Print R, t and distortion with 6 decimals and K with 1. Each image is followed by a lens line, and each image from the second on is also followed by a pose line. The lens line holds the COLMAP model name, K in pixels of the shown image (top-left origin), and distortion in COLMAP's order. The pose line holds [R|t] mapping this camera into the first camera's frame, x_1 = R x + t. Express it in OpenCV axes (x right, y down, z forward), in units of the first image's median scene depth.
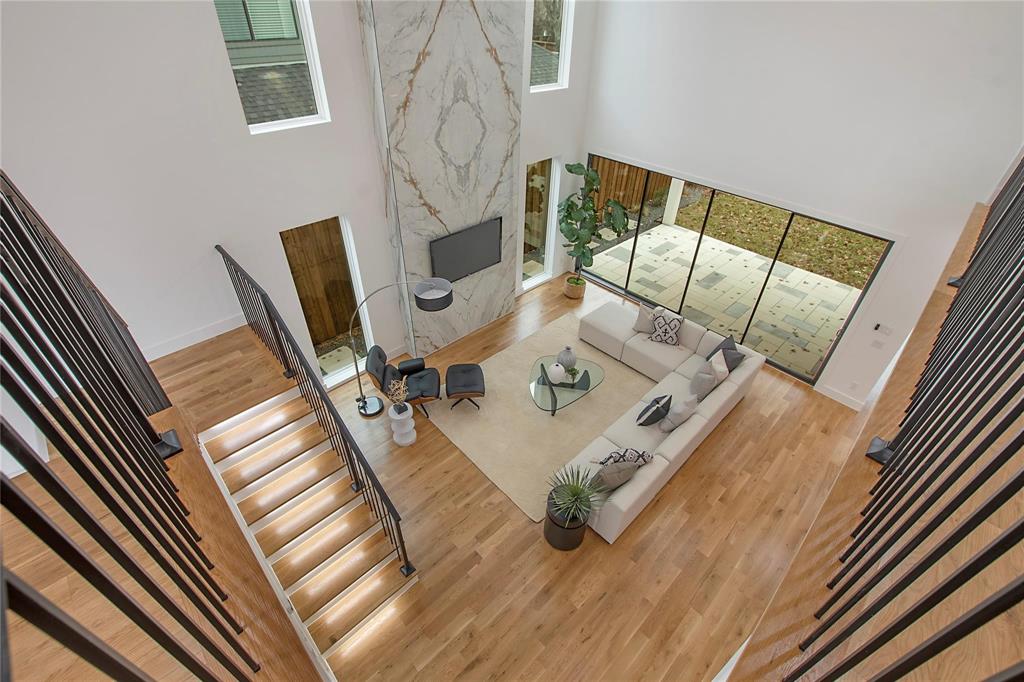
lens RADIAL K [[458.7, 0, 510.1], [0, 458.7, 348.7], [0, 0, 1]] dist [-0.032084, 0.004254]
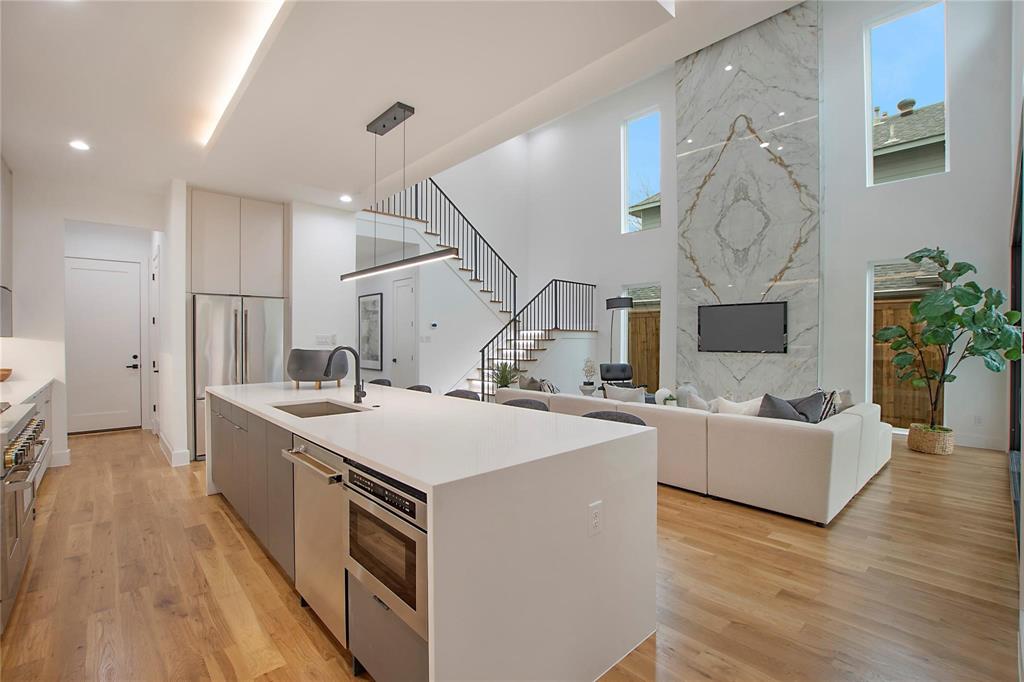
lens RADIAL K [[458.7, 0, 503.5], [0, 458.7, 342.4], [0, 0, 1]] dist [-0.032084, 0.004254]
pose [[-0.045551, -0.020529, -0.998751, 1.170974], [-0.616515, 0.787252, 0.011936, 0.166917], [0.786024, 0.616289, -0.048516, 0.765208]]
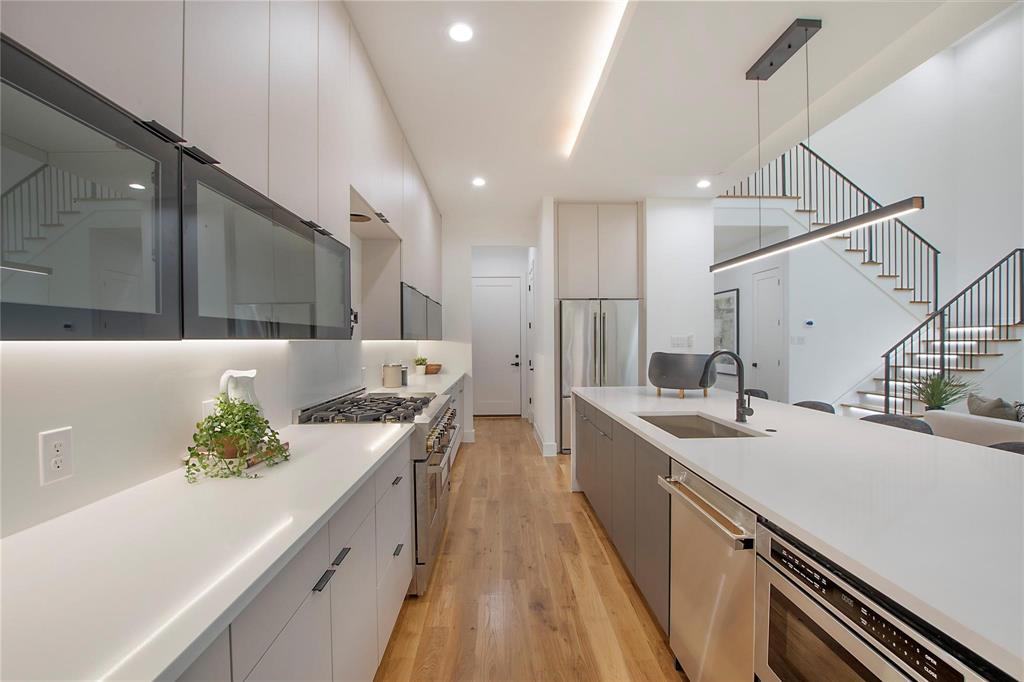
lens RADIAL K [[458.7, 0, 509.9], [0, 458.7, 341.0], [0, 0, 1]] dist [-0.032084, 0.004254]
pose [[-0.679621, -0.025217, -0.733130, 1.104559], [-0.463542, 0.789351, 0.402559, 0.201406], [0.568546, 0.613424, -0.548148, 0.716262]]
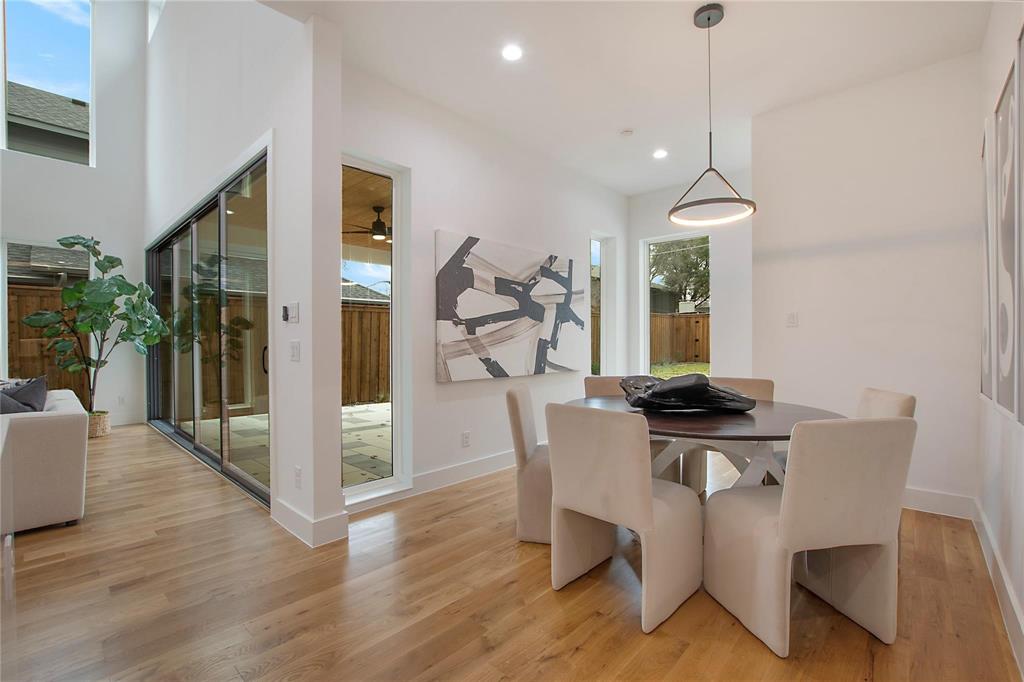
lens RADIAL K [[458.7, 0, 511.0], [0, 458.7, 340.1], [0, 0, 1]] dist [-0.032084, 0.004254]
pose [[0.998180, -0.031152, 0.051641, 1.052380], [0.056322, 0.787685, -0.613499, 0.275586], [-0.021565, 0.615290, 0.788006, 0.671385]]
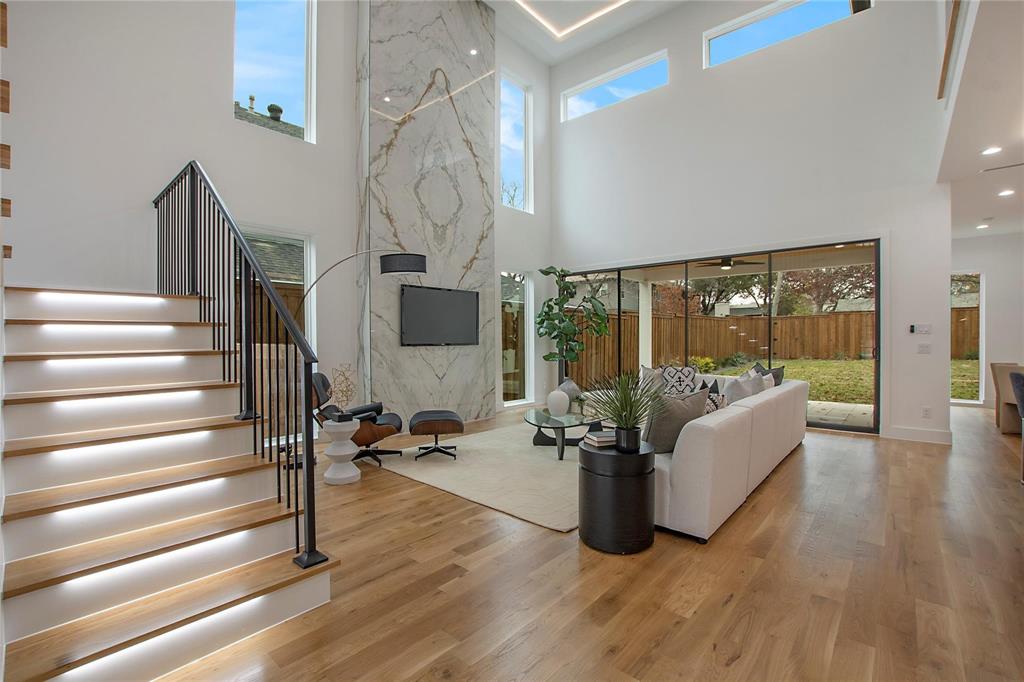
lens RADIAL K [[458.7, 0, 510.9], [0, 458.7, 342.1], [0, 0, 1]] dist [-0.032084, 0.004254]
pose [[0.996305, -0.030996, 0.080093, -0.037822], [0.073312, 0.792715, -0.605168, 0.459080], [-0.044734, 0.608804, 0.792058, 0.367543]]
